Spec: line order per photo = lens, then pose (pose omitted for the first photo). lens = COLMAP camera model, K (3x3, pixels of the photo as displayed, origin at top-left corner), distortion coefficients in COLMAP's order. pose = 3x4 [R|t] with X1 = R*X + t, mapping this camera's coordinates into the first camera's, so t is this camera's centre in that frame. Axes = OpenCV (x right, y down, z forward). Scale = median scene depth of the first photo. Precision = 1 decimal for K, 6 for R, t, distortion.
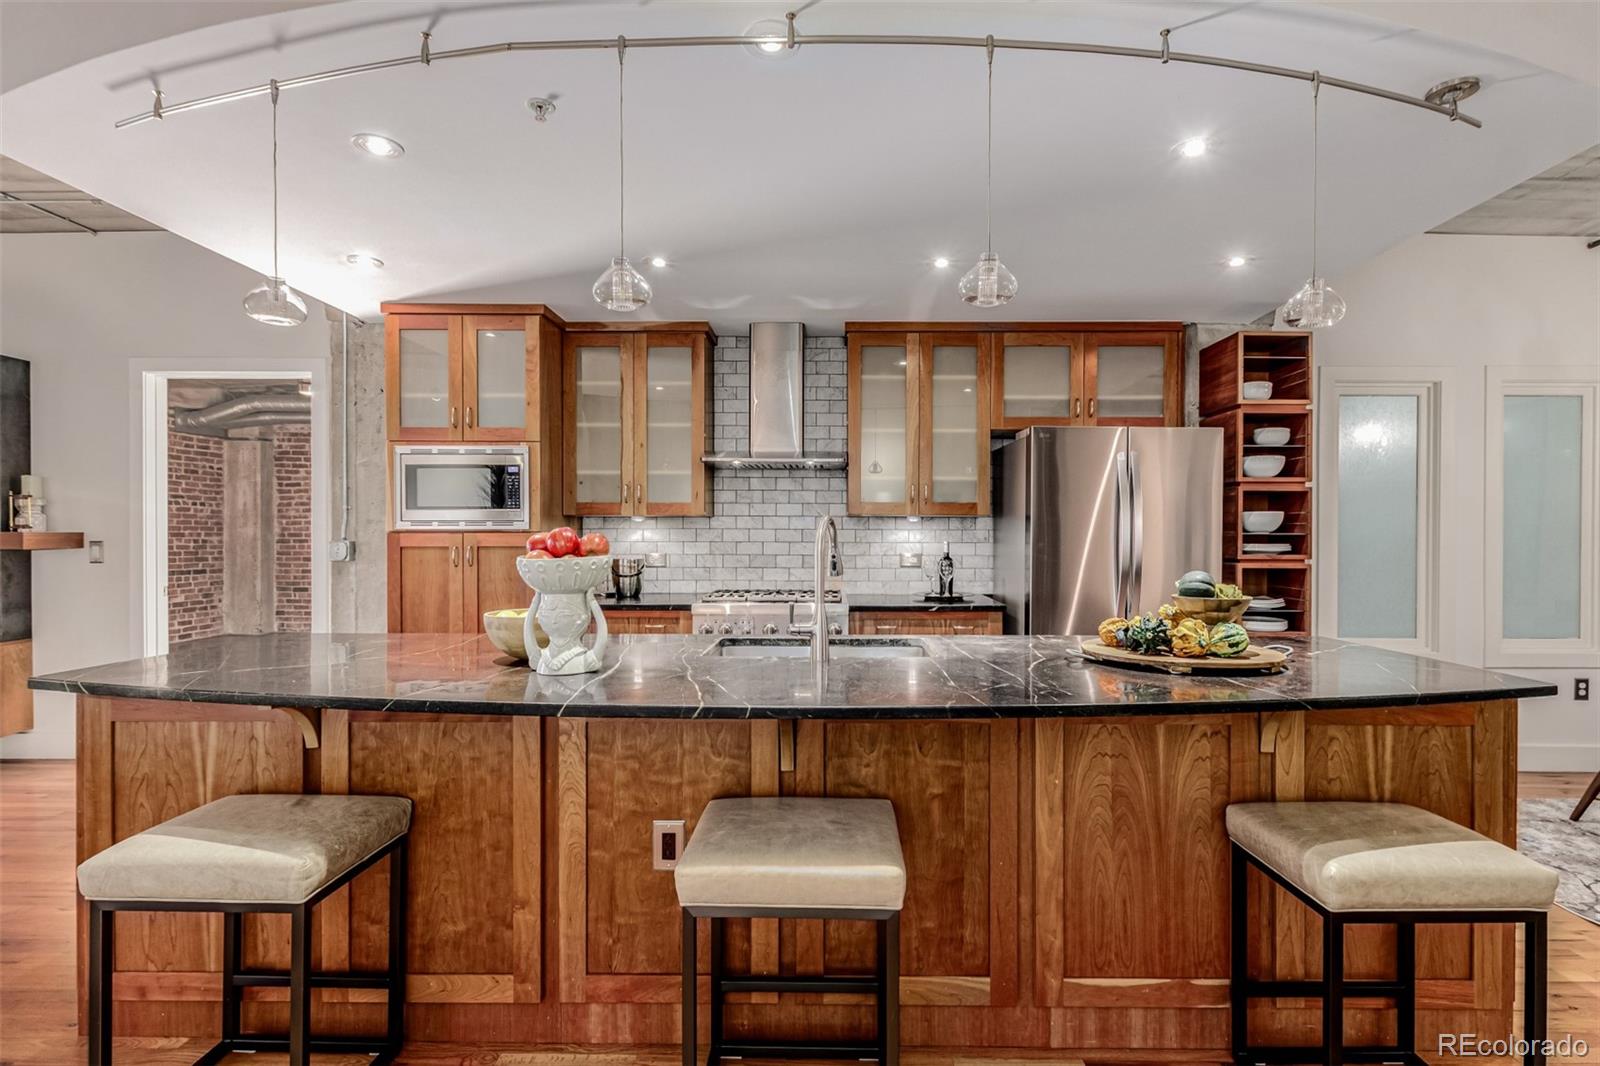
lens RADIAL K [[753.1, 0, 825.9], [0, 753.1, 537.1], [0, 0, 1]] dist [0.000989, -0.000220]
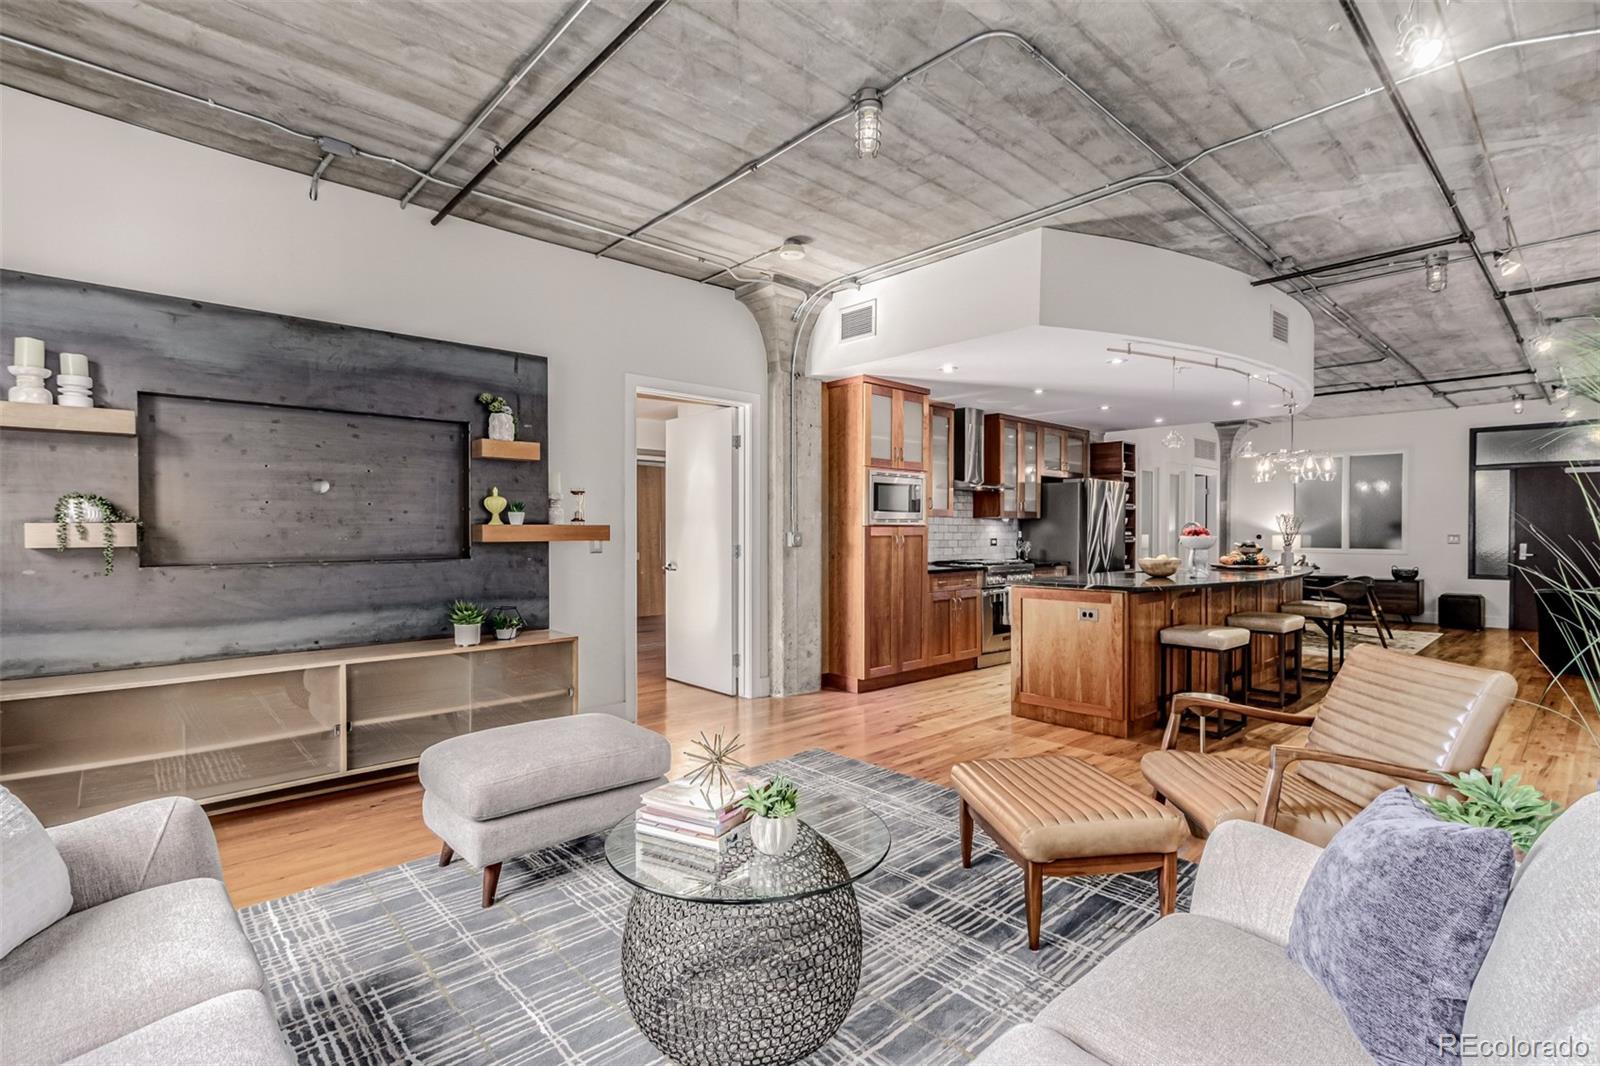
lens RADIAL K [[752.4, 0, 788.5], [0, 752.4, 536.2], [0, 0, 1]] dist [0.008787, -0.000094]
pose [[0.731274, -0.006719, 0.682051, -1.600574], [0.003787, 0.999976, 0.005791, 0.003901], [-0.682074, -0.001651, 0.731281, -0.000633]]
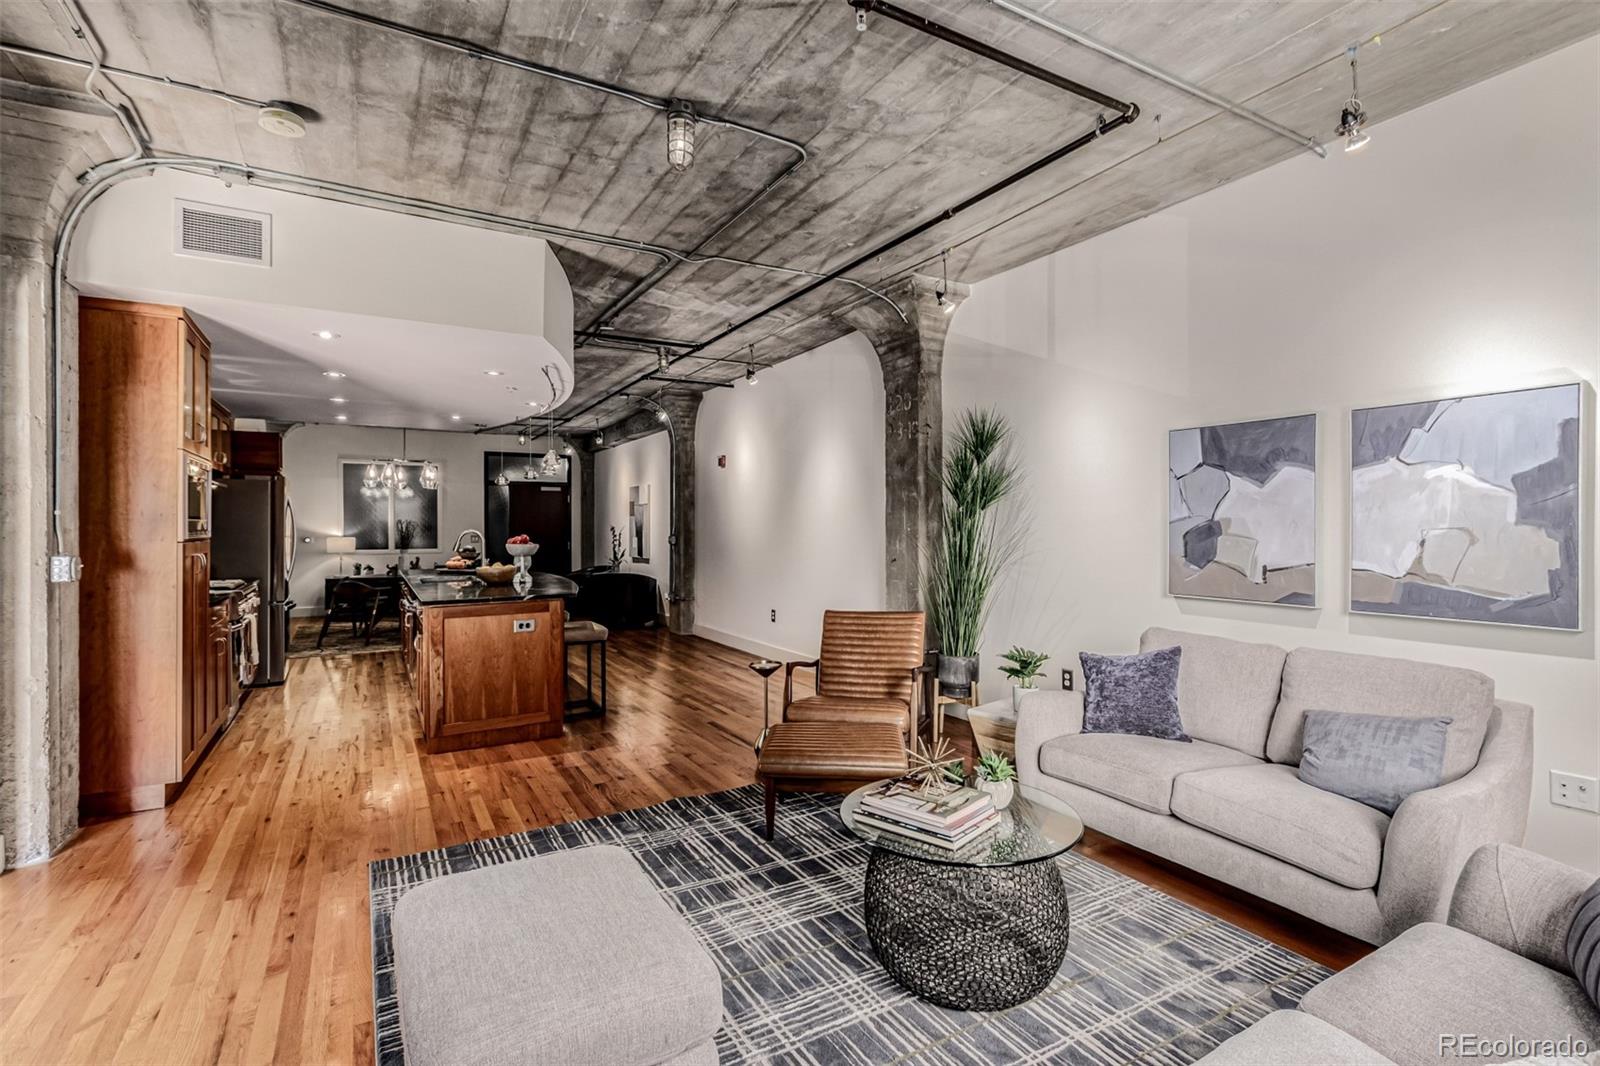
lens RADIAL K [[765.2, 0, 831.6], [0, 765.2, 521.4], [0, 0, 1]] dist [0.003213, -0.000106]
pose [[-0.535036, 0.003068, 0.844824, -1.732718], [0.005009, 0.999987, -0.000460, -0.025605], [-0.844815, 0.003985, -0.535044, 0.764115]]
